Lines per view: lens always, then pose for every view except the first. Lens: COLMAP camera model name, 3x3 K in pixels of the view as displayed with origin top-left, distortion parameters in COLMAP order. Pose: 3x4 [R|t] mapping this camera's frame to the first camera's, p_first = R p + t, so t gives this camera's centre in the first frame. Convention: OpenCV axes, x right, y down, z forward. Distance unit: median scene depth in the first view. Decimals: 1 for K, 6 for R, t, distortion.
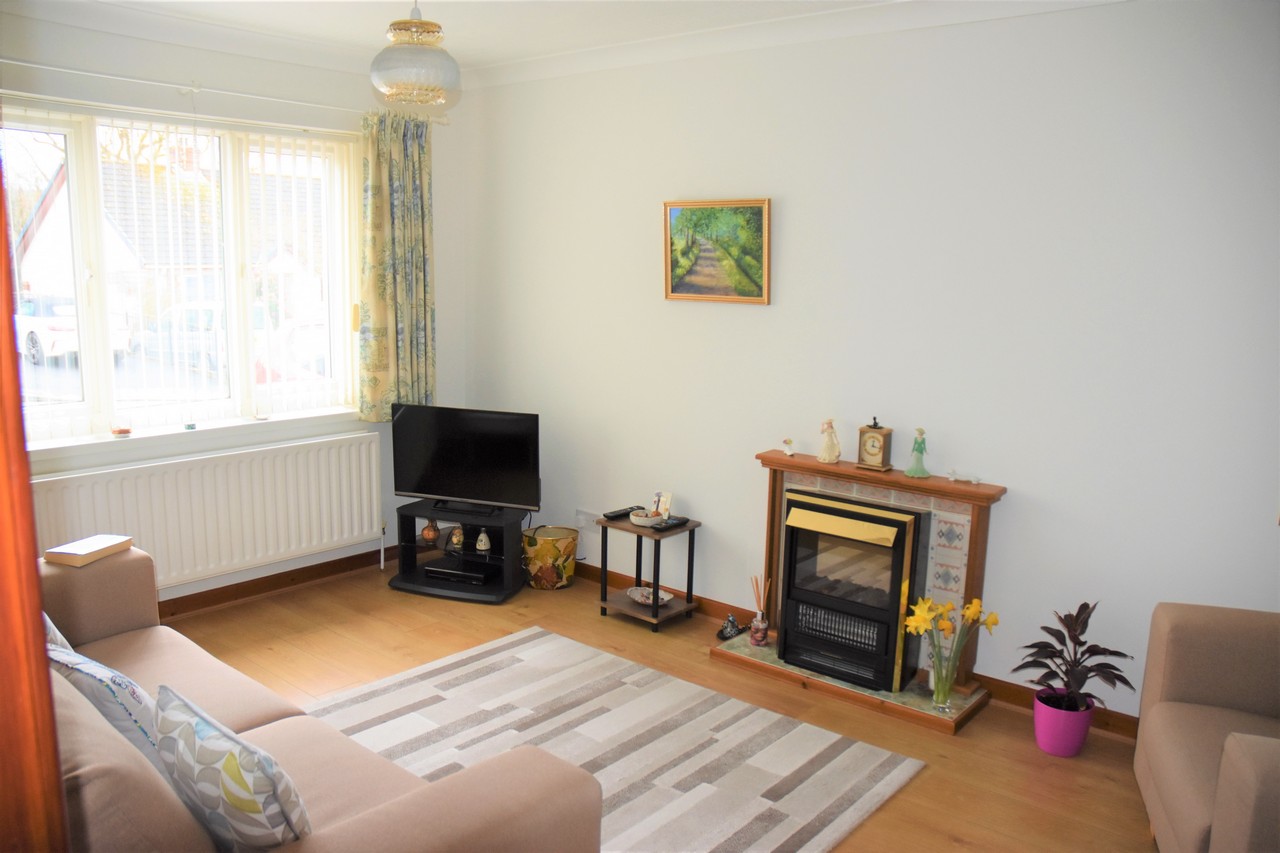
lens RADIAL K [[999.9, 0, 639.6], [0, 999.9, 427.8], [0, 0, 1]] dist [-0.088435, -0.004799]
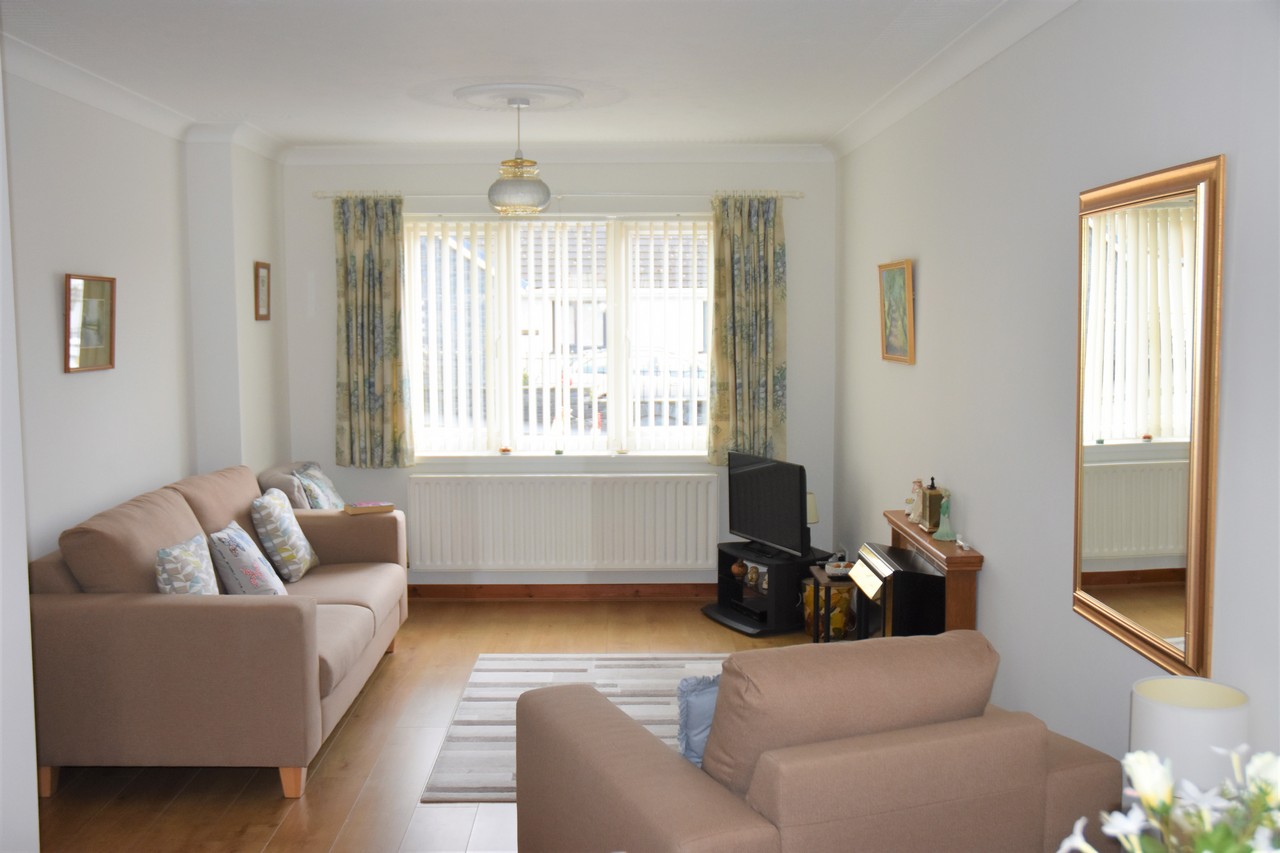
lens RADIAL K [[1339.3, 0, 639.8], [0, 1339.3, 424.7], [0, 0, 1]] dist [0.004791, 0.000000]
pose [[0.657983, 0.044971, -0.751689, 0.828009], [-0.111686, 0.993003, -0.038356, 0.016445], [0.744704, 0.109191, 0.658402, -0.072534]]
